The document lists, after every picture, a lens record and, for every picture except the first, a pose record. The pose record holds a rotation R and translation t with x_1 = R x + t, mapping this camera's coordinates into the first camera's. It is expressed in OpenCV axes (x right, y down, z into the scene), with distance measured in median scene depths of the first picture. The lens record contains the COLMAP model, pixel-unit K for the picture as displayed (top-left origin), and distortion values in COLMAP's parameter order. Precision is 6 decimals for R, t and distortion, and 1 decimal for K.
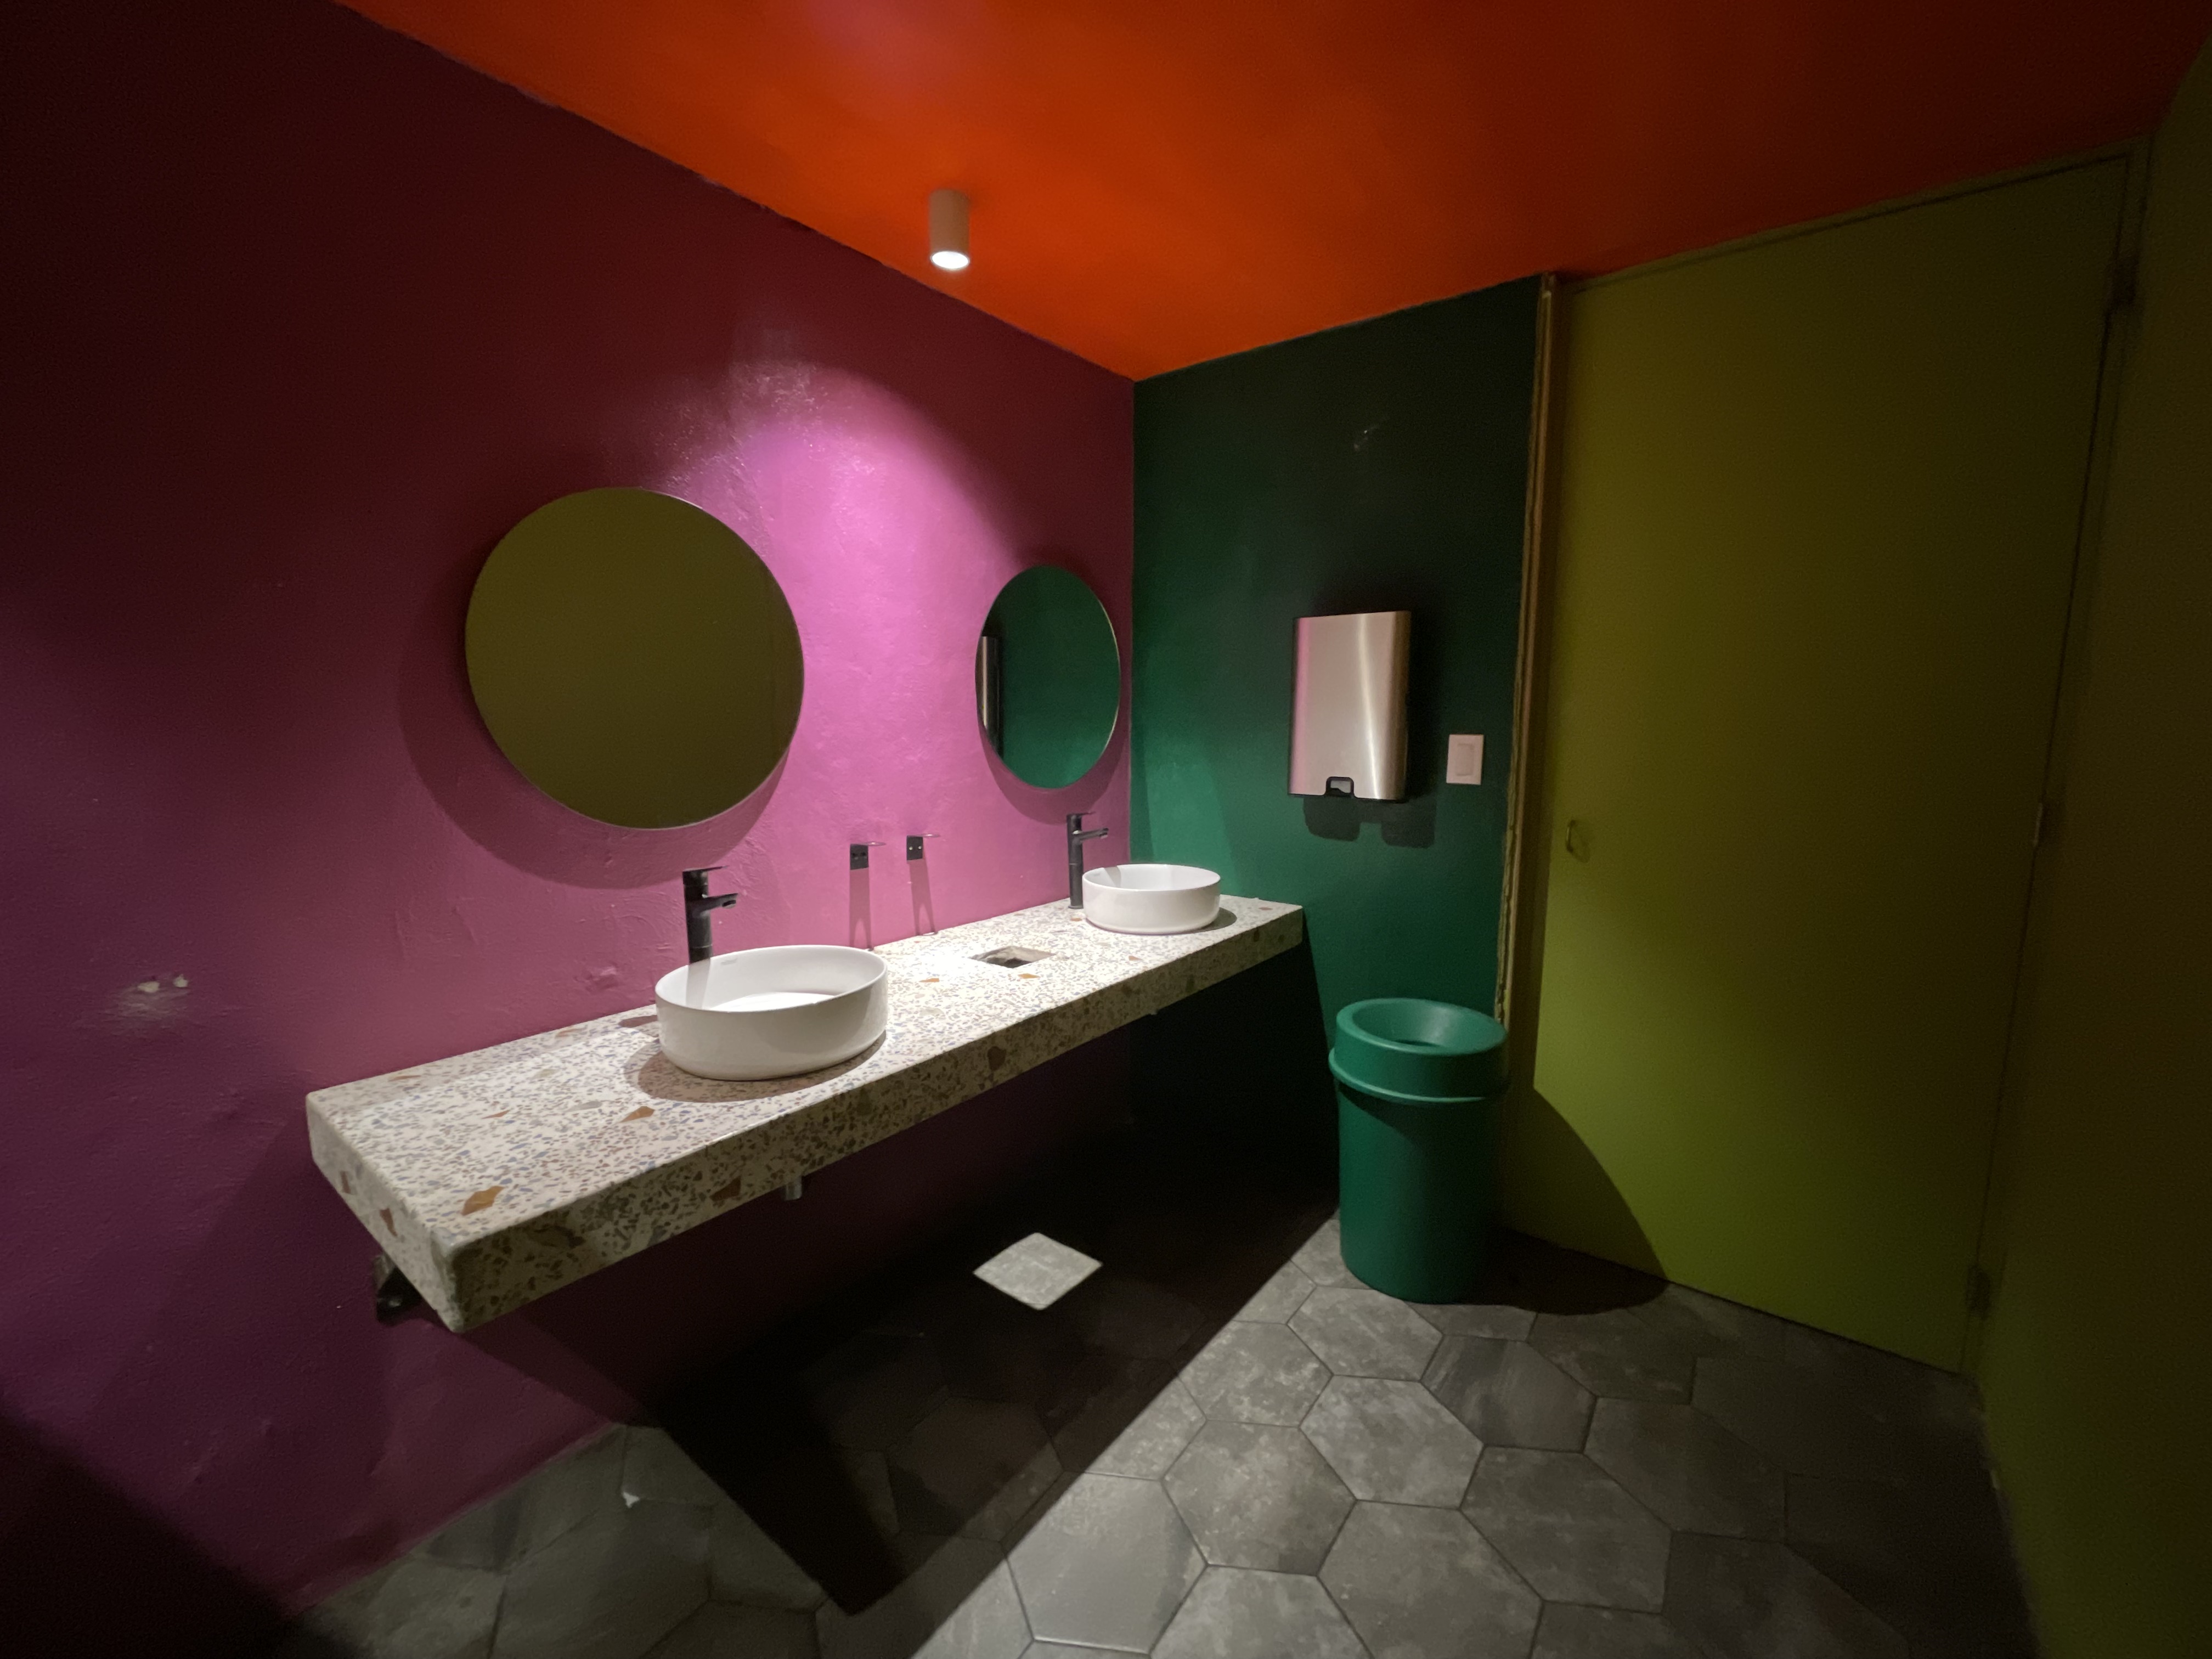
lens RADIAL K [[892.3, 0, 1099.3], [0, 892.3, 824.3], [0, 0, 1]] dist [-0.002847, 0.000750]
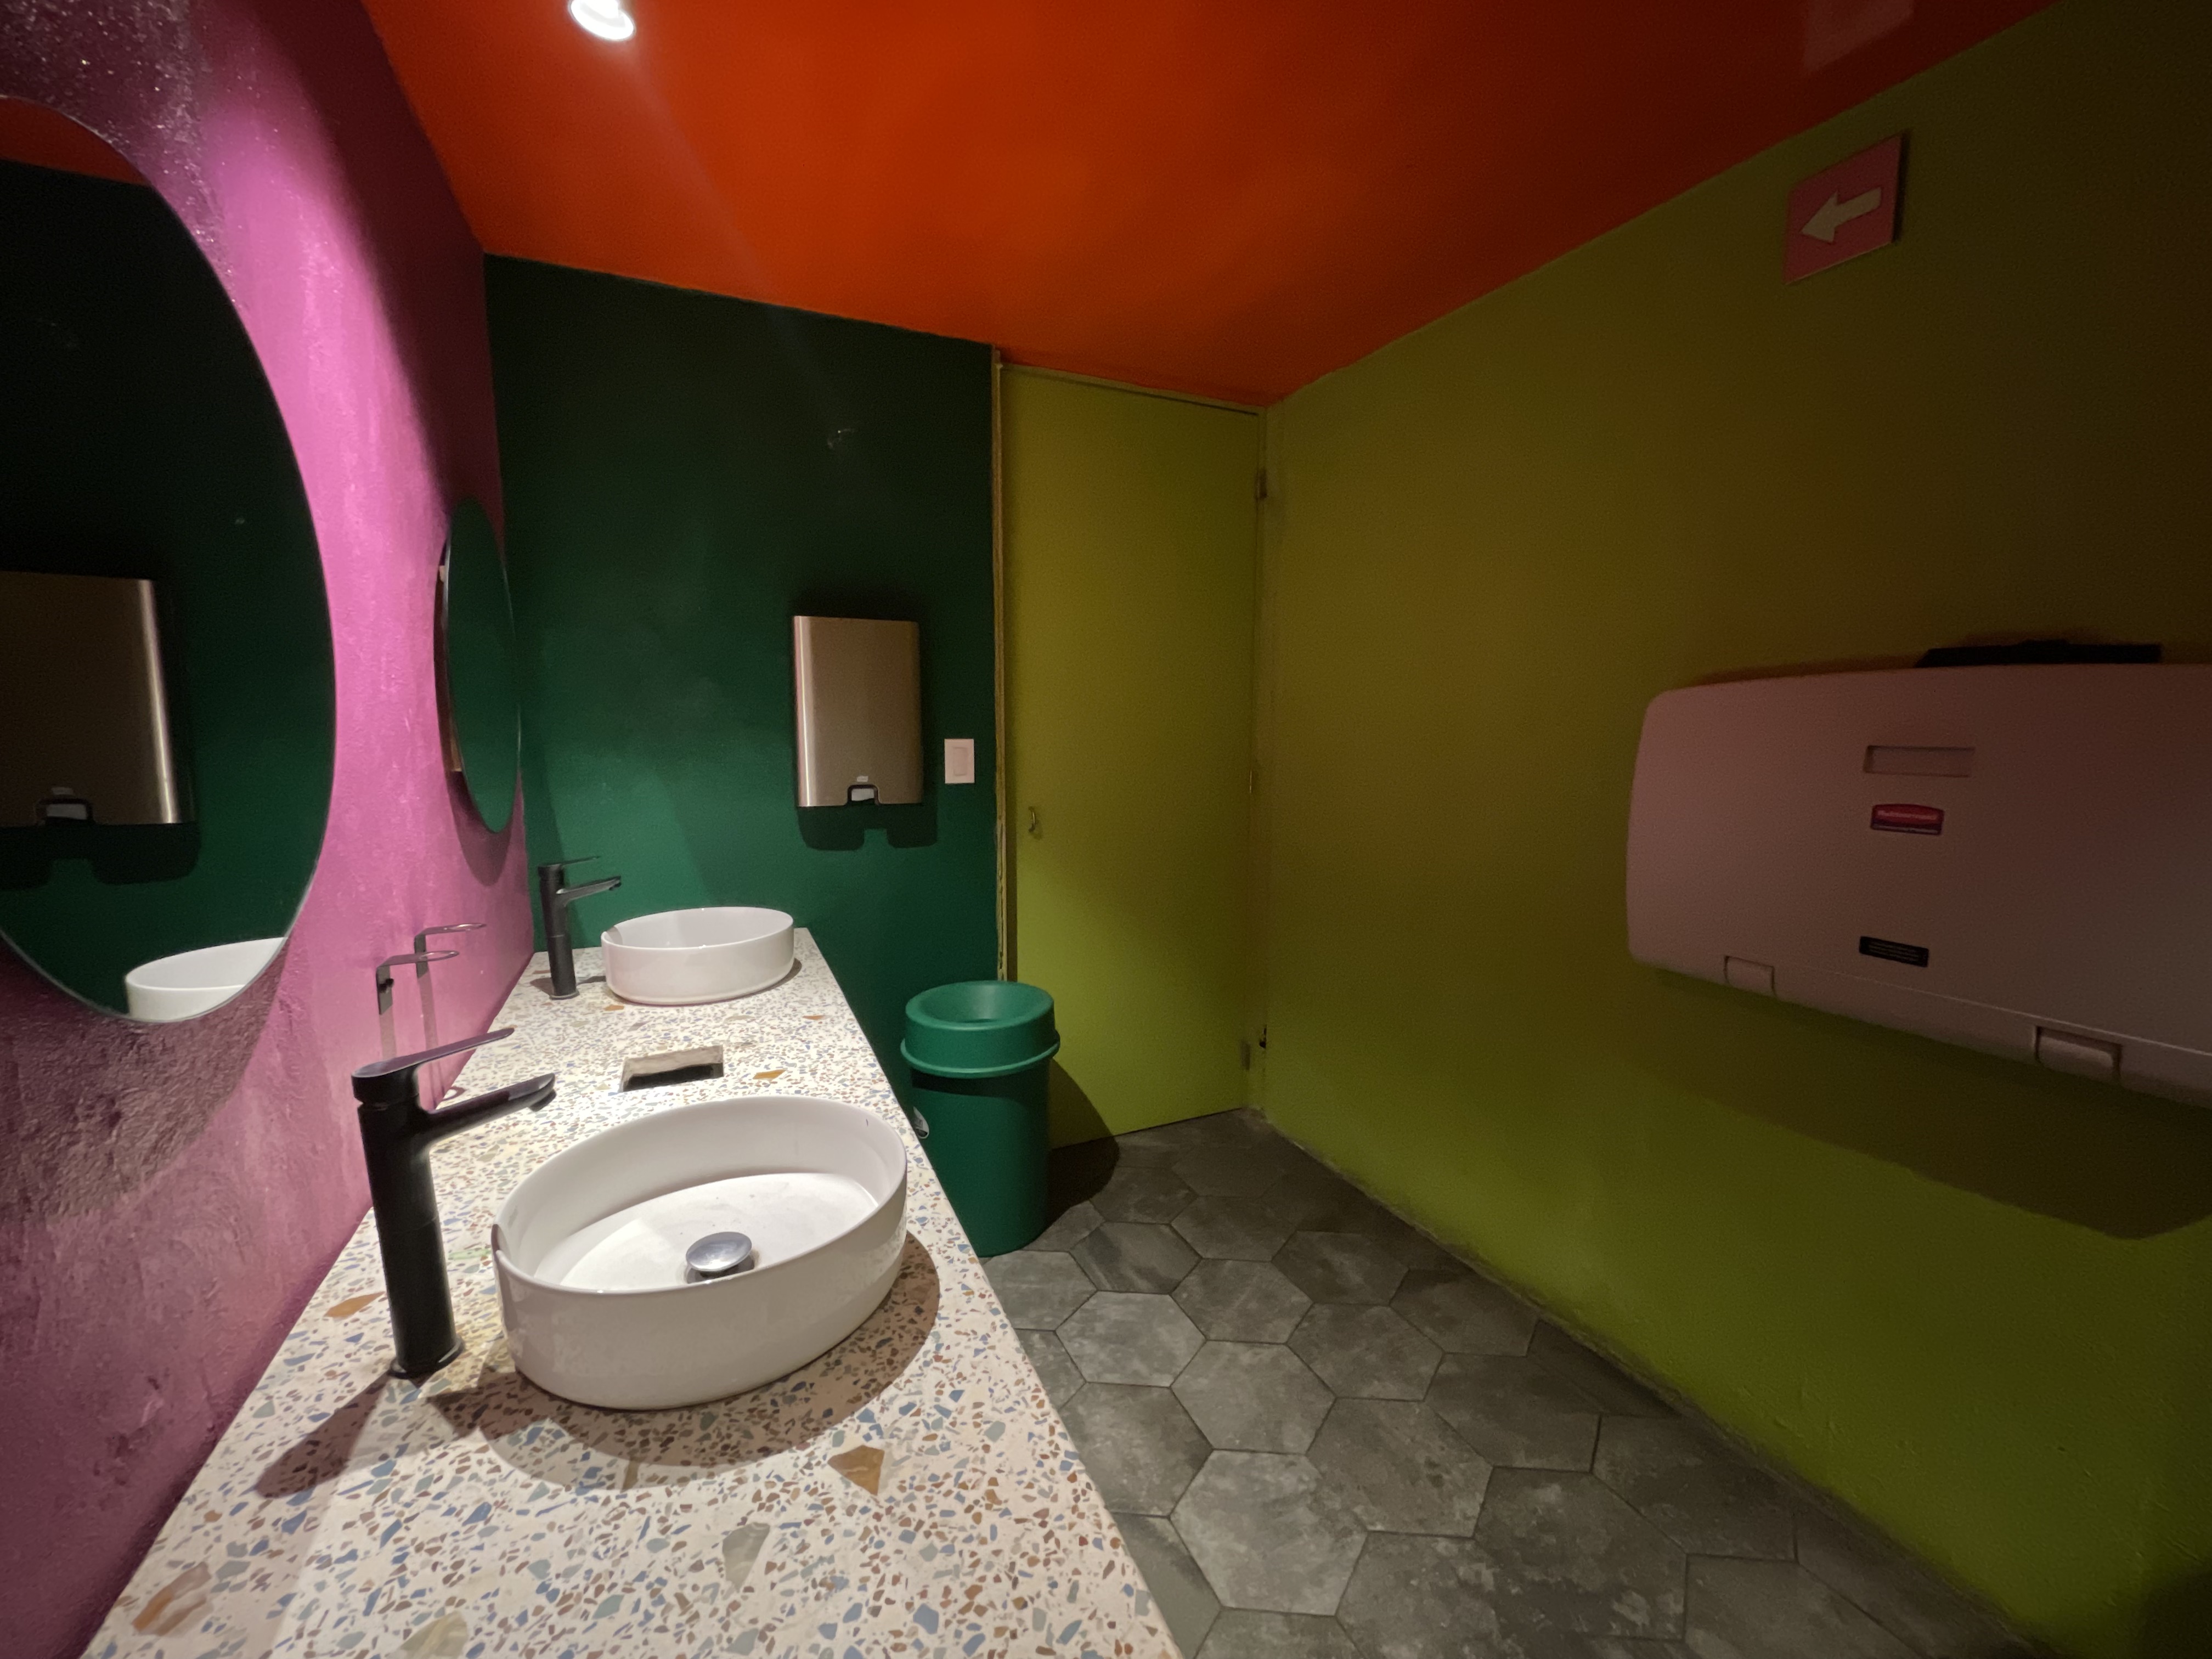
lens RADIAL K [[892.3, 0, 1100.1], [0, 892.3, 828.2], [0, 0, 1]] dist [-0.002847, 0.000750]
pose [[0.460706, -0.109191, 0.880810, -0.644542], [0.108697, 0.991875, 0.066106, -0.057847], [-0.880872, 0.065286, 0.468832, 0.433877]]
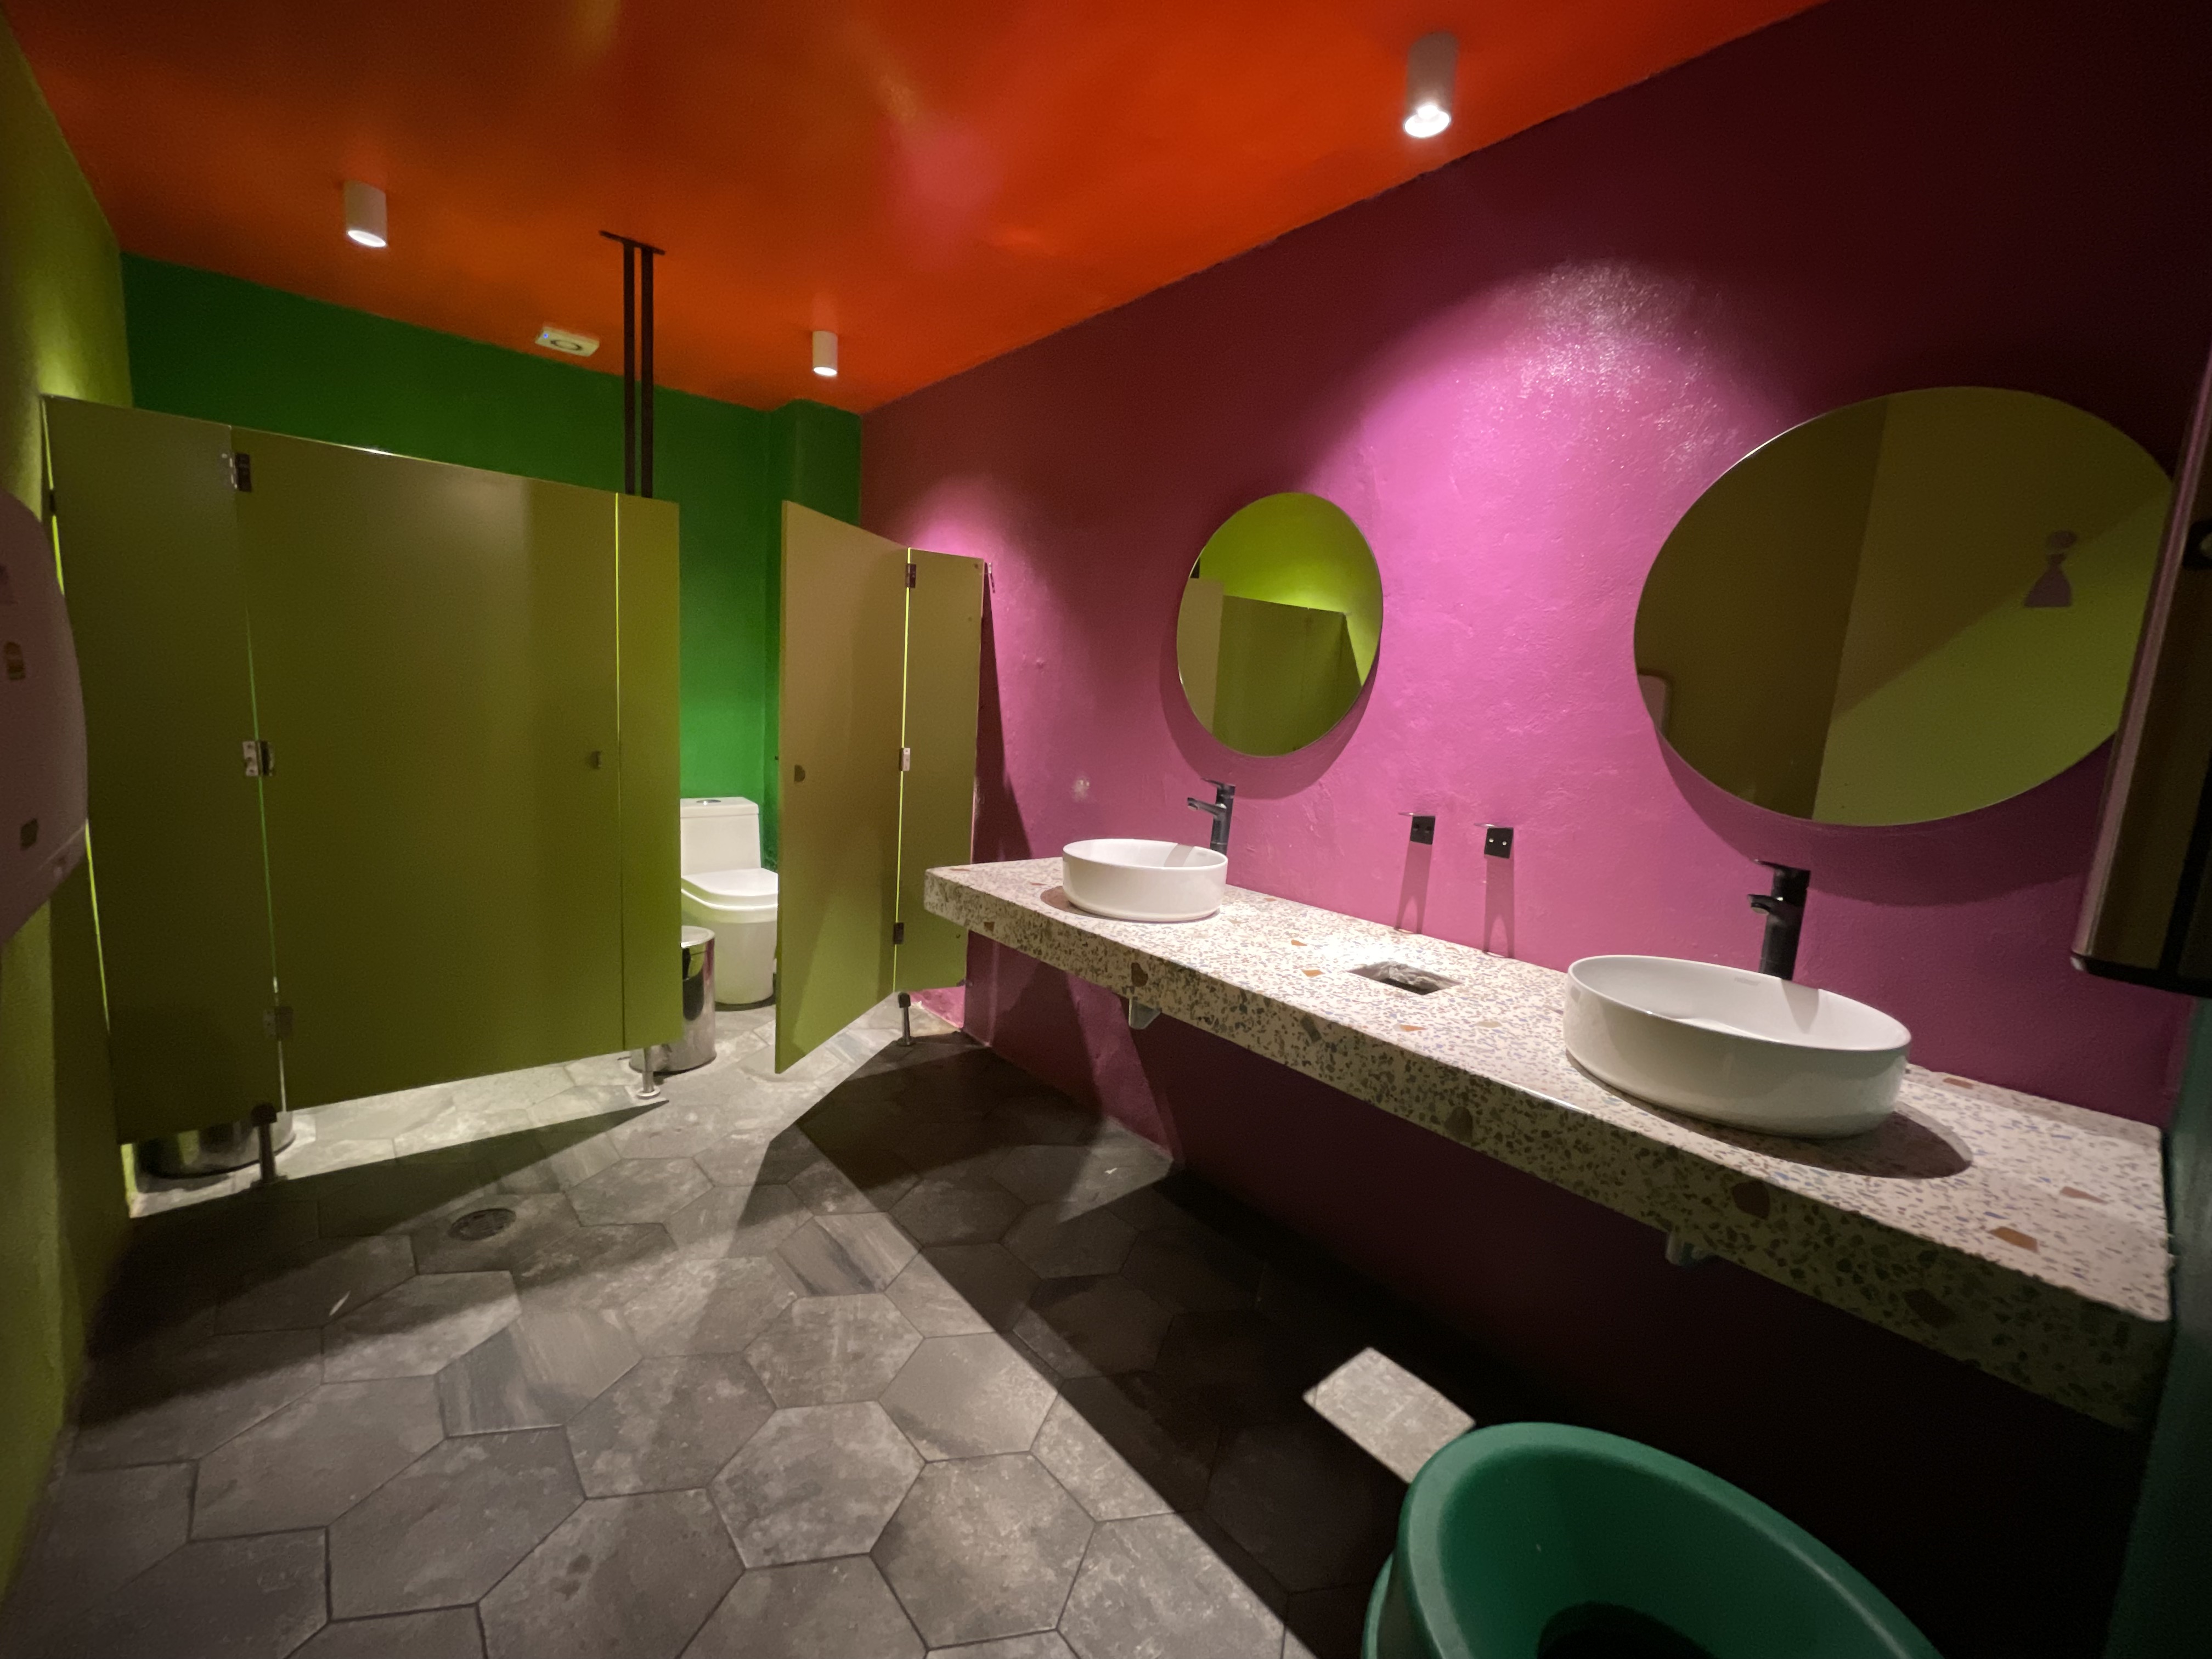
lens RADIAL K [[892.3, 0, 1096.3], [0, 892.3, 826.9], [0, 0, 1]] dist [-0.002847, 0.000750]
pose [[-0.200777, 0.129262, -0.971071, 0.822692], [-0.188277, 0.967685, 0.167740, -0.068173], [0.961374, 0.216509, -0.169952, 1.009786]]
